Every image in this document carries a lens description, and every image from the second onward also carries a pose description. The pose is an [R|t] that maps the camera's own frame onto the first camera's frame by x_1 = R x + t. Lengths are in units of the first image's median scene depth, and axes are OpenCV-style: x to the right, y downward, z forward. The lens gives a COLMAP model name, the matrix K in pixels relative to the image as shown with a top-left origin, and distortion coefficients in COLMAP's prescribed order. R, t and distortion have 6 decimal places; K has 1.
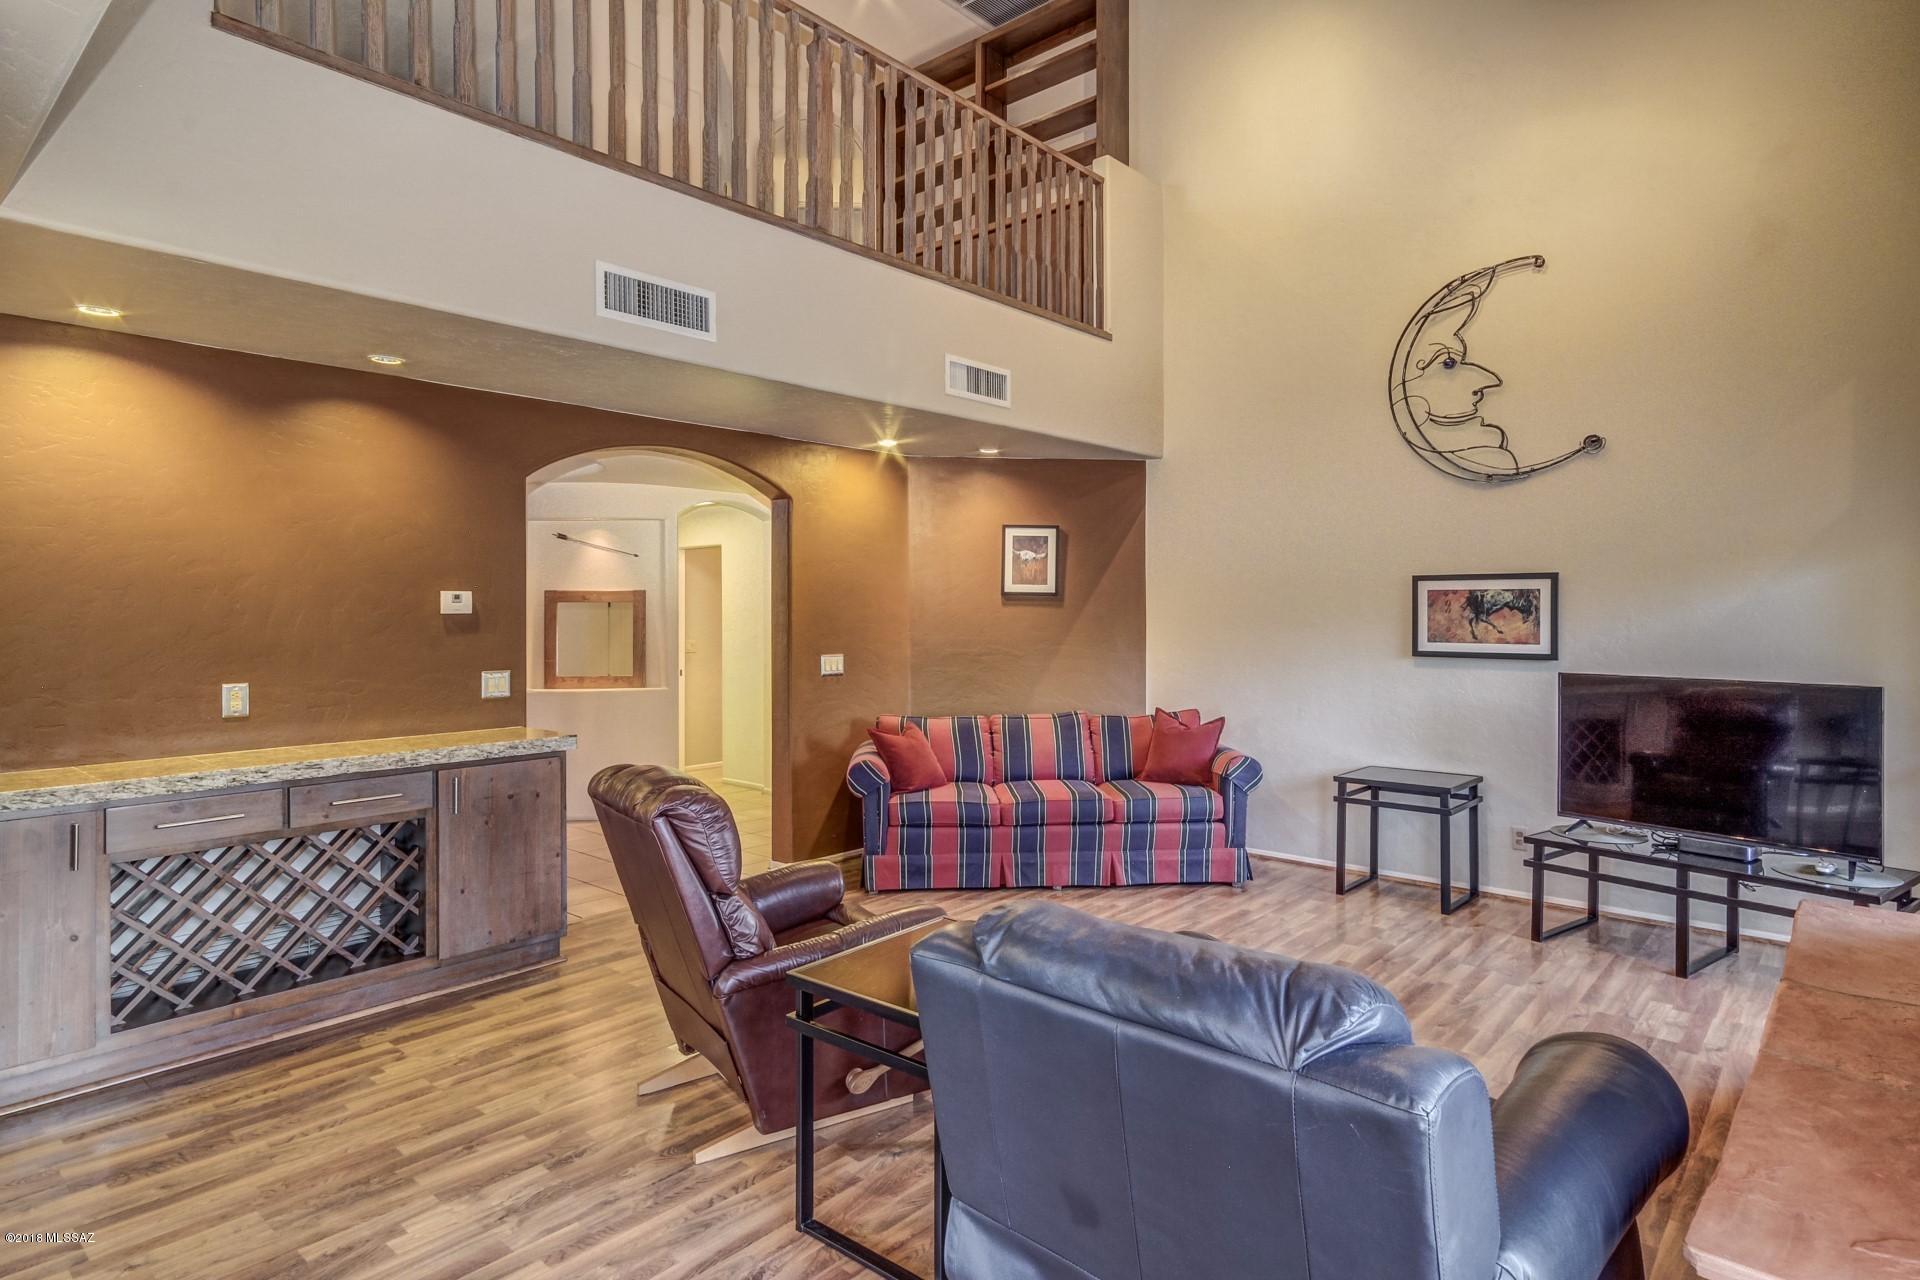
lens RADIAL K [[1039.3, 0, 955.7], [0, 1039.3, 614.4], [0, 0, 1]] dist [0.001310, 0.001188]
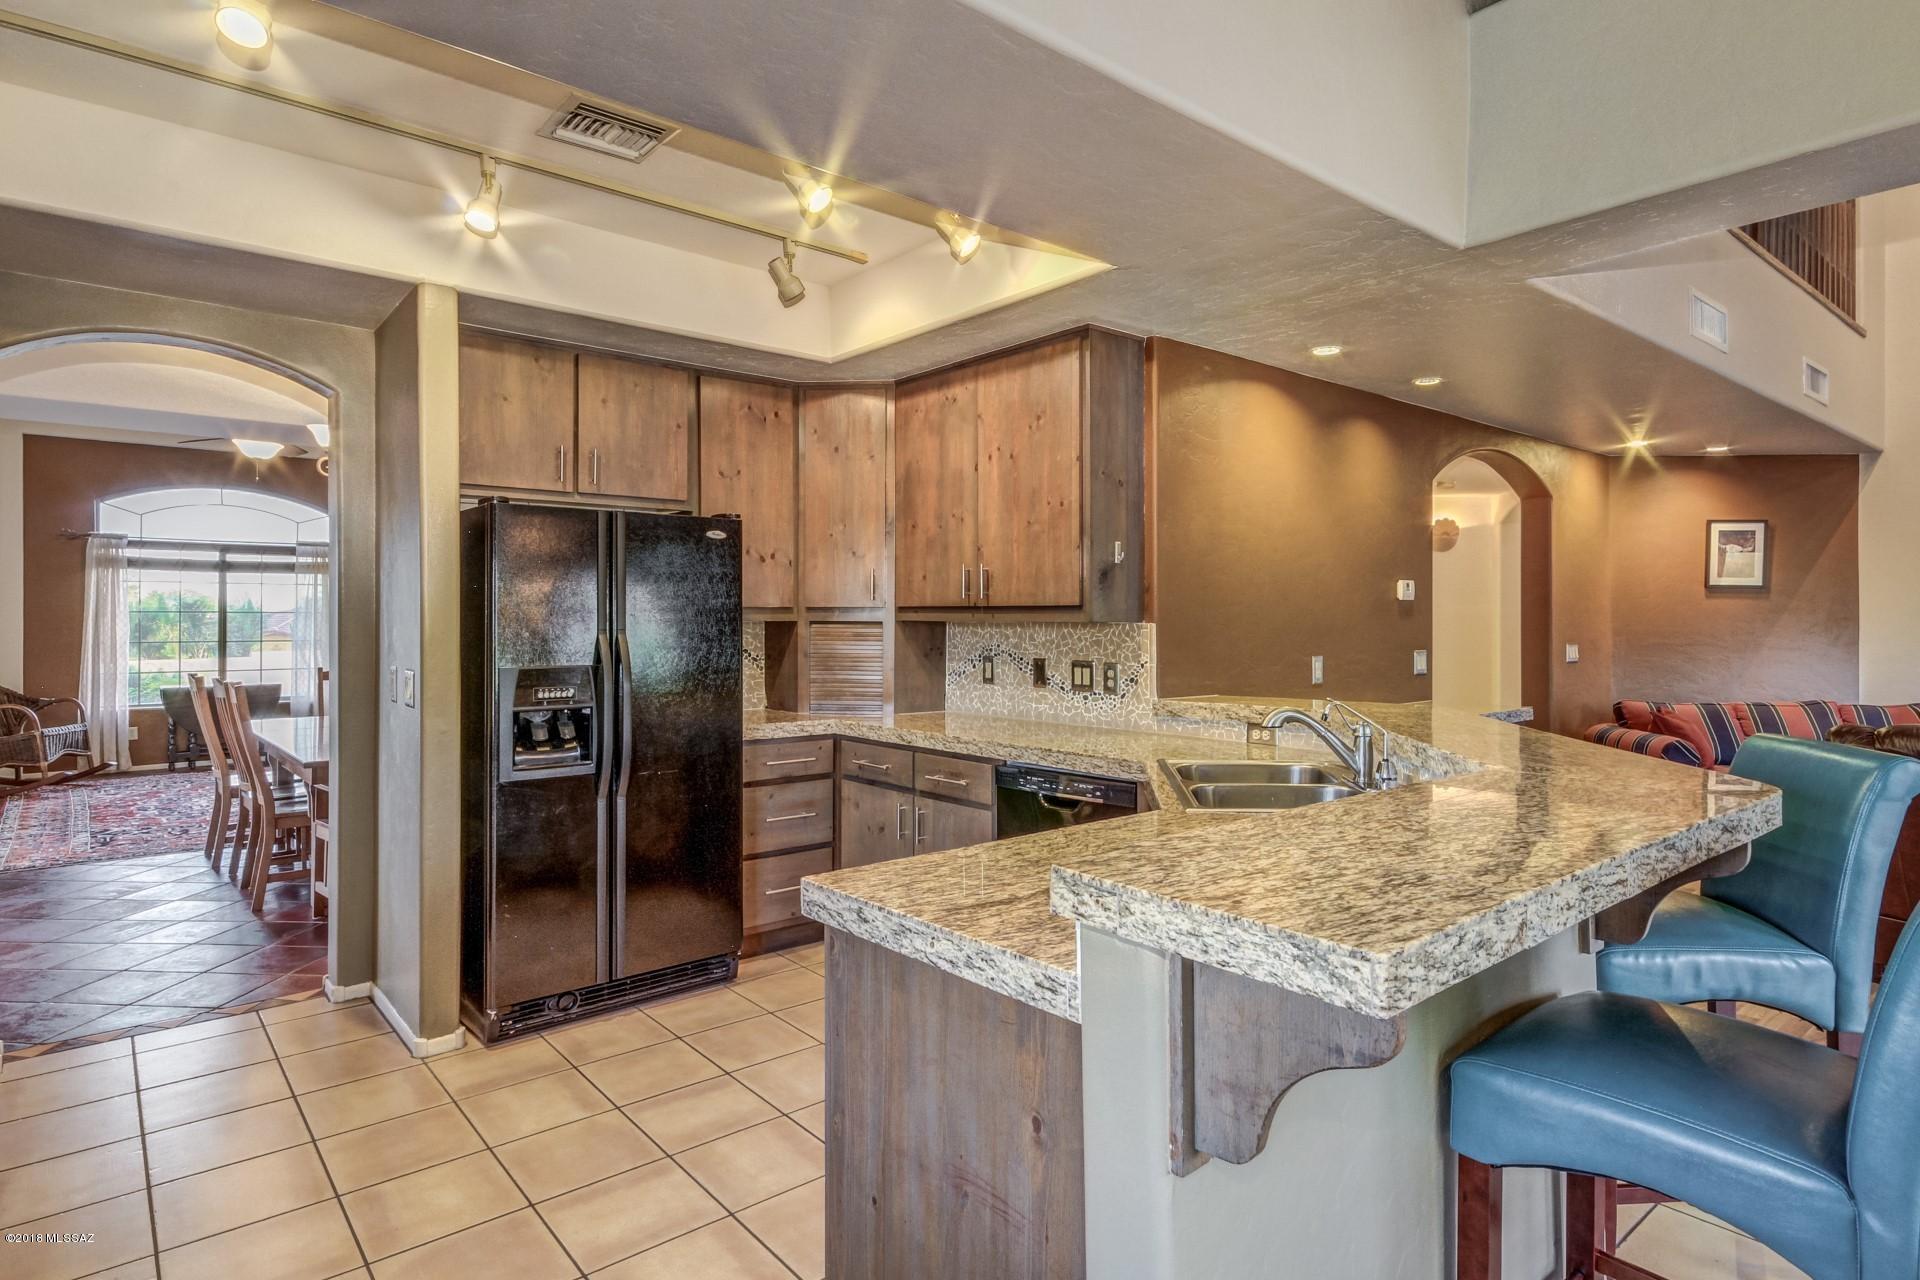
lens RADIAL K [[1039.3, 0, 955.7], [0, 1039.3, 614.4], [0, 0, 1]] dist [0.001310, 0.001188]
pose [[0.986827, -0.002460, -0.161761, -0.576775], [0.000814, 0.999947, -0.010244, 0.019330], [0.161778, 0.009978, 0.986777, -0.153914]]
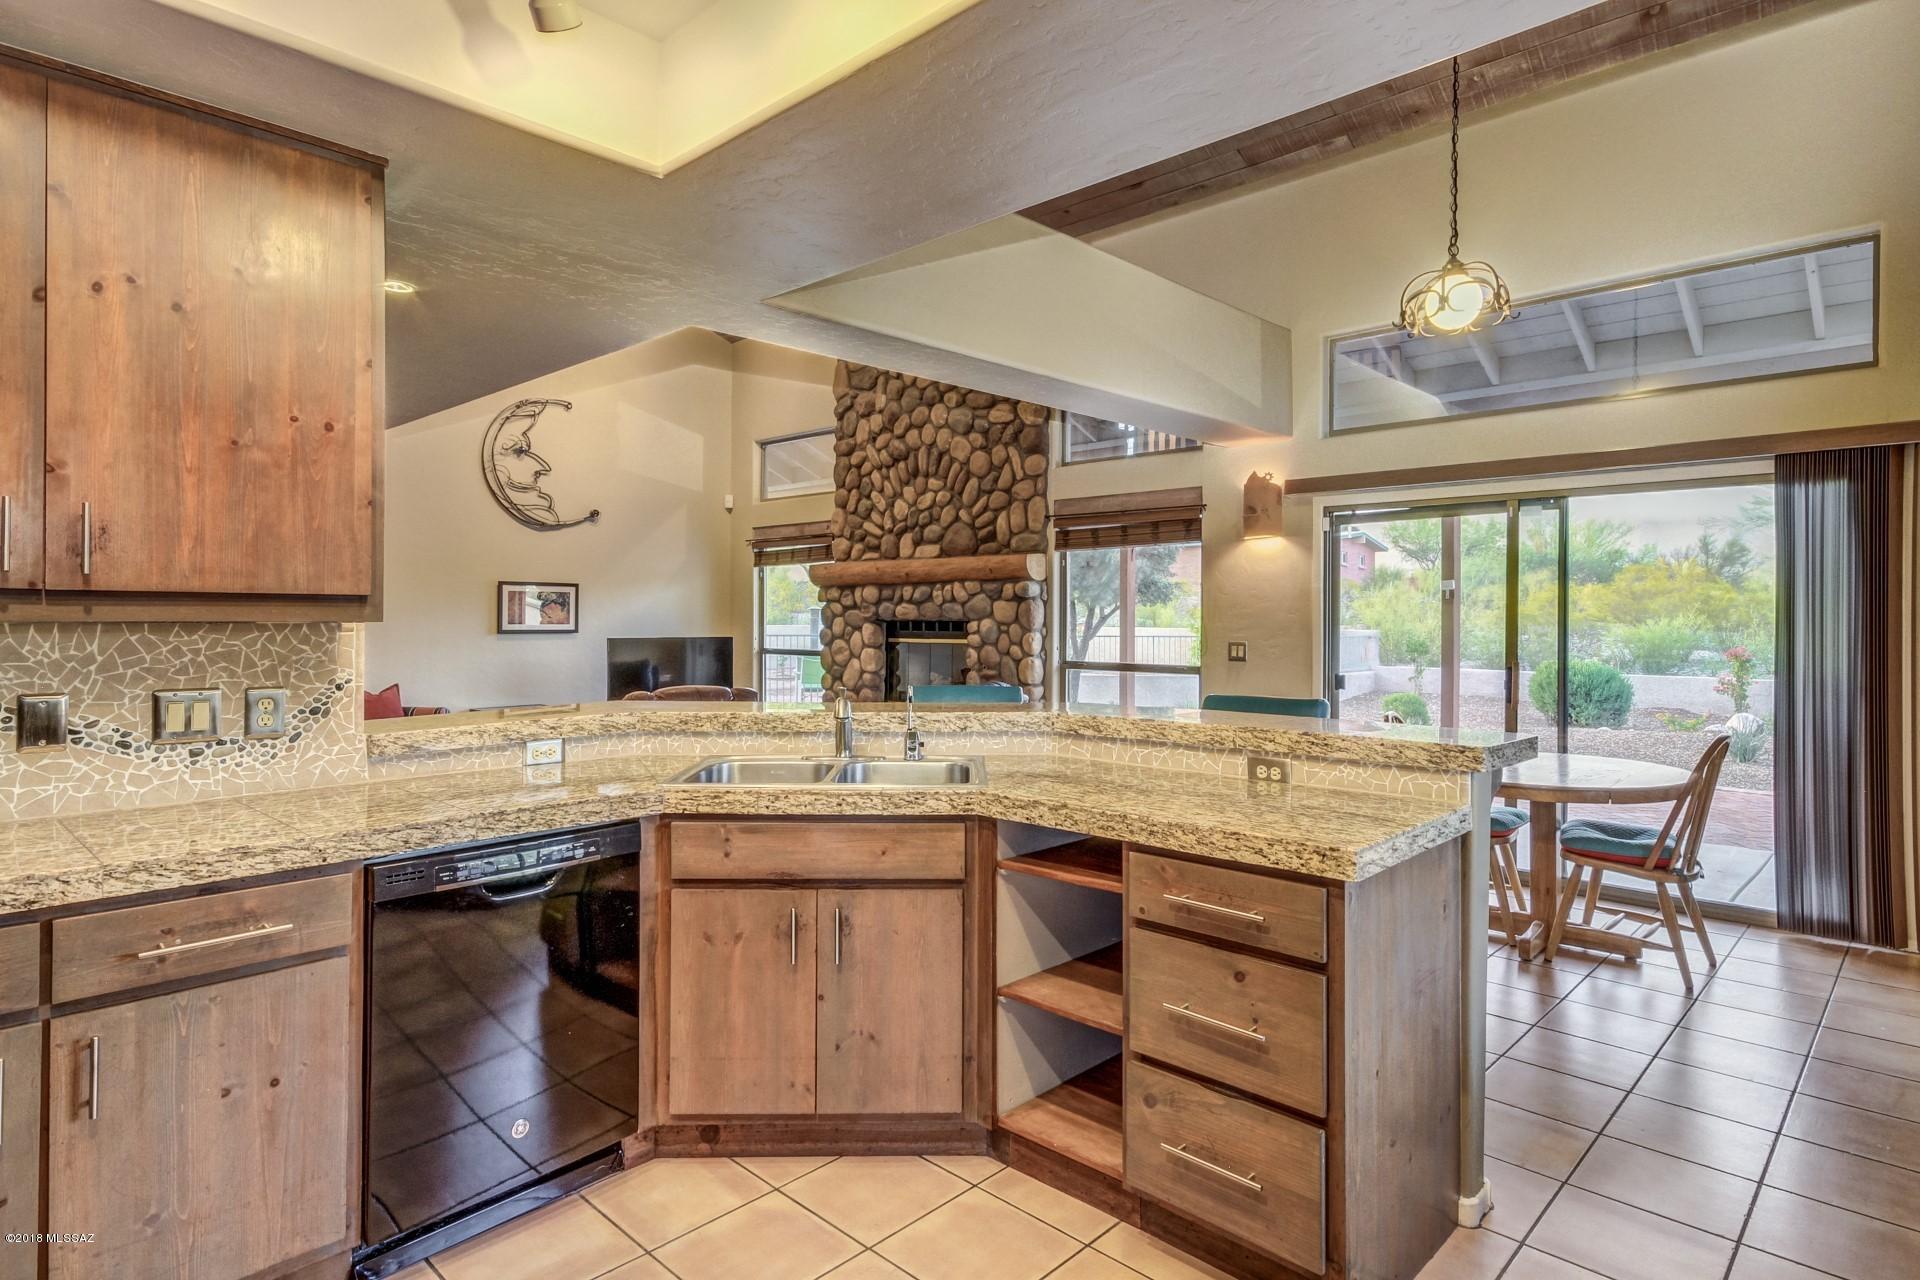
lens RADIAL K [[1039.3, 0, 955.7], [0, 1039.3, 614.4], [0, 0, 1]] dist [0.001310, 0.001188]
pose [[0.060716, 0.000089, 0.998155, -0.956366], [0.011684, 0.999931, -0.000800, 0.018193], [-0.998087, 0.011711, 0.060711, 0.200067]]
